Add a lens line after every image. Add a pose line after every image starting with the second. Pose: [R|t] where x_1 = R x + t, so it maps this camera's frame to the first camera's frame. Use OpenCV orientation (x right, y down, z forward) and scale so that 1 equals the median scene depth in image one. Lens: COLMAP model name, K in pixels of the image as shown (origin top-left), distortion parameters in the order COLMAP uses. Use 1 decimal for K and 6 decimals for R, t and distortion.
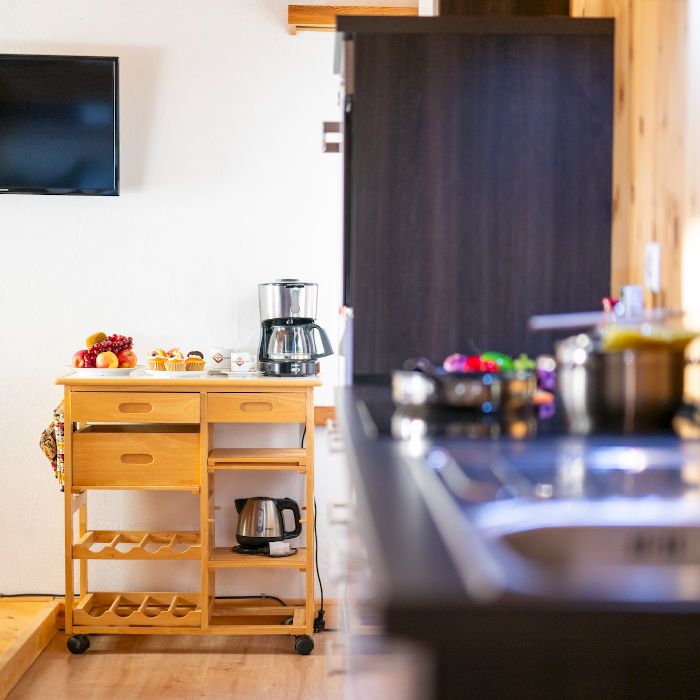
lens RADIAL K [[1495.9, 0, 350.0], [0, 1495.9, 350.0], [0, 0, 1]] dist [0.004844, -0.041370]
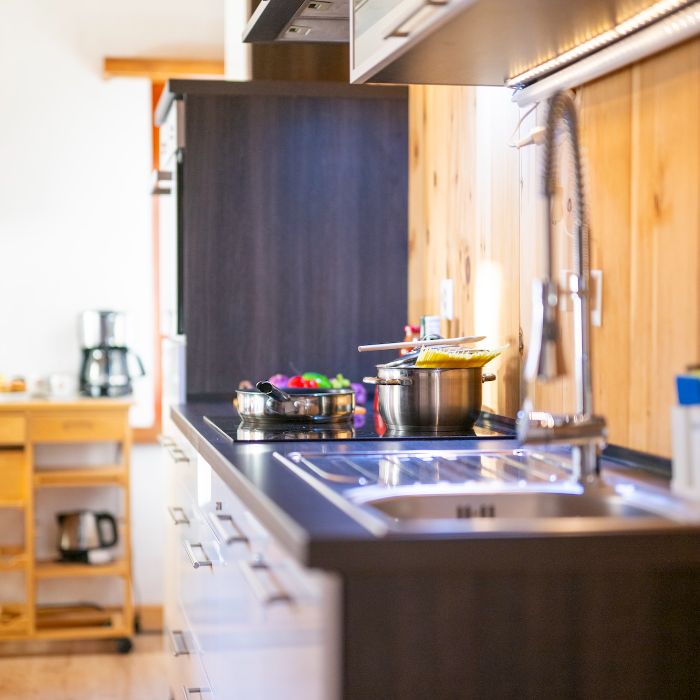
lens RADIAL K [[1505.5, 0, 350.0], [0, 1505.5, 350.0], [0, 0, 1]] dist [-0.033719, -0.352713]
pose [[0.987920, -0.008304, 0.154742, -0.051266], [0.010789, 0.999826, -0.015225, 0.001812], [-0.154589, 0.016711, 0.987838, -0.145378]]
